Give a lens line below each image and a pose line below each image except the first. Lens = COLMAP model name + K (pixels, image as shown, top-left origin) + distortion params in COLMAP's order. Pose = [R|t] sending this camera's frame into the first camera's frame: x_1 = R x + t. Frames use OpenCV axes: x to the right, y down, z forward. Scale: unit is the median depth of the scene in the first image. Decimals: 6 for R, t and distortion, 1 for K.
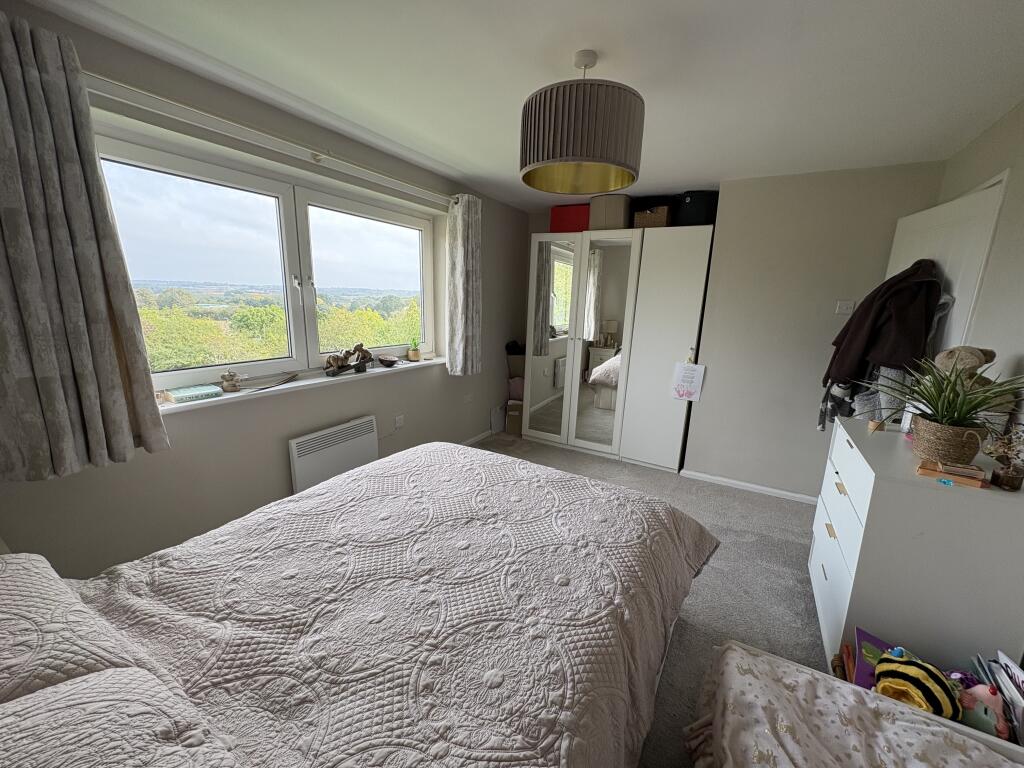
lens RADIAL K [[407.5, 0, 513.6], [0, 407.5, 384.1], [0, 0, 1]] dist [0.000257, -0.000143]
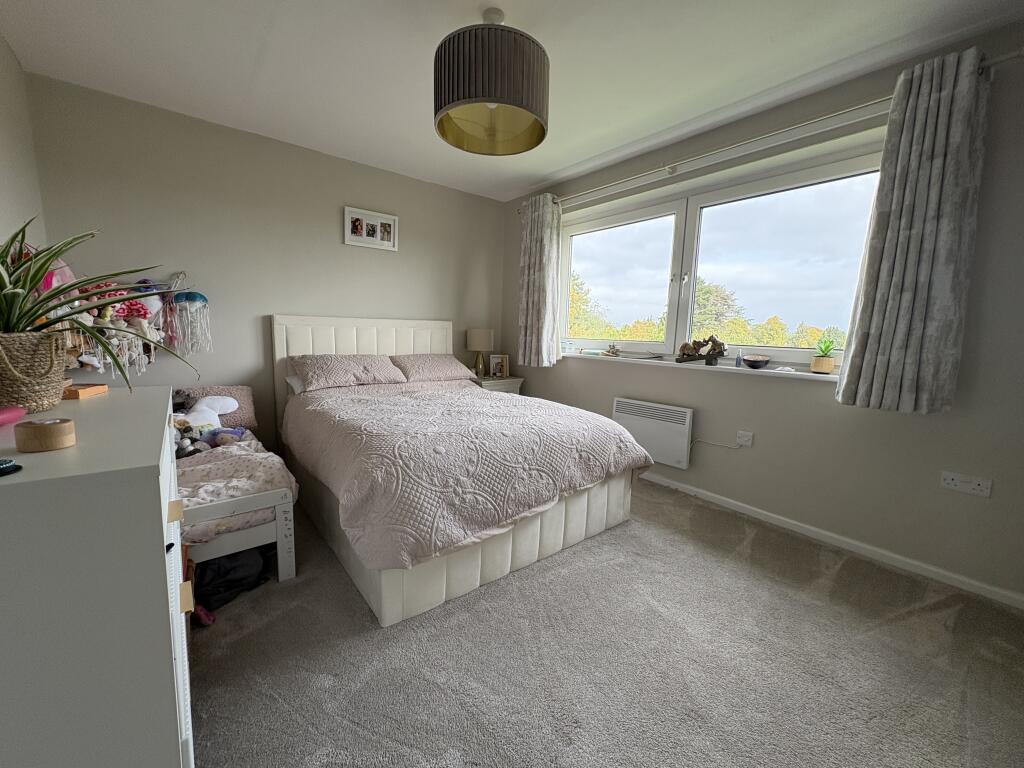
lens RADIAL K [[407.5, 0, 513.6], [0, 407.5, 384.1], [0, 0, 1]] dist [0.000257, -0.000143]
pose [[-0.348527, 0.075659, -0.934240, 0.703350], [-0.241502, 0.955835, 0.167502, -0.036822], [0.905652, 0.284000, -0.314862, 0.946054]]
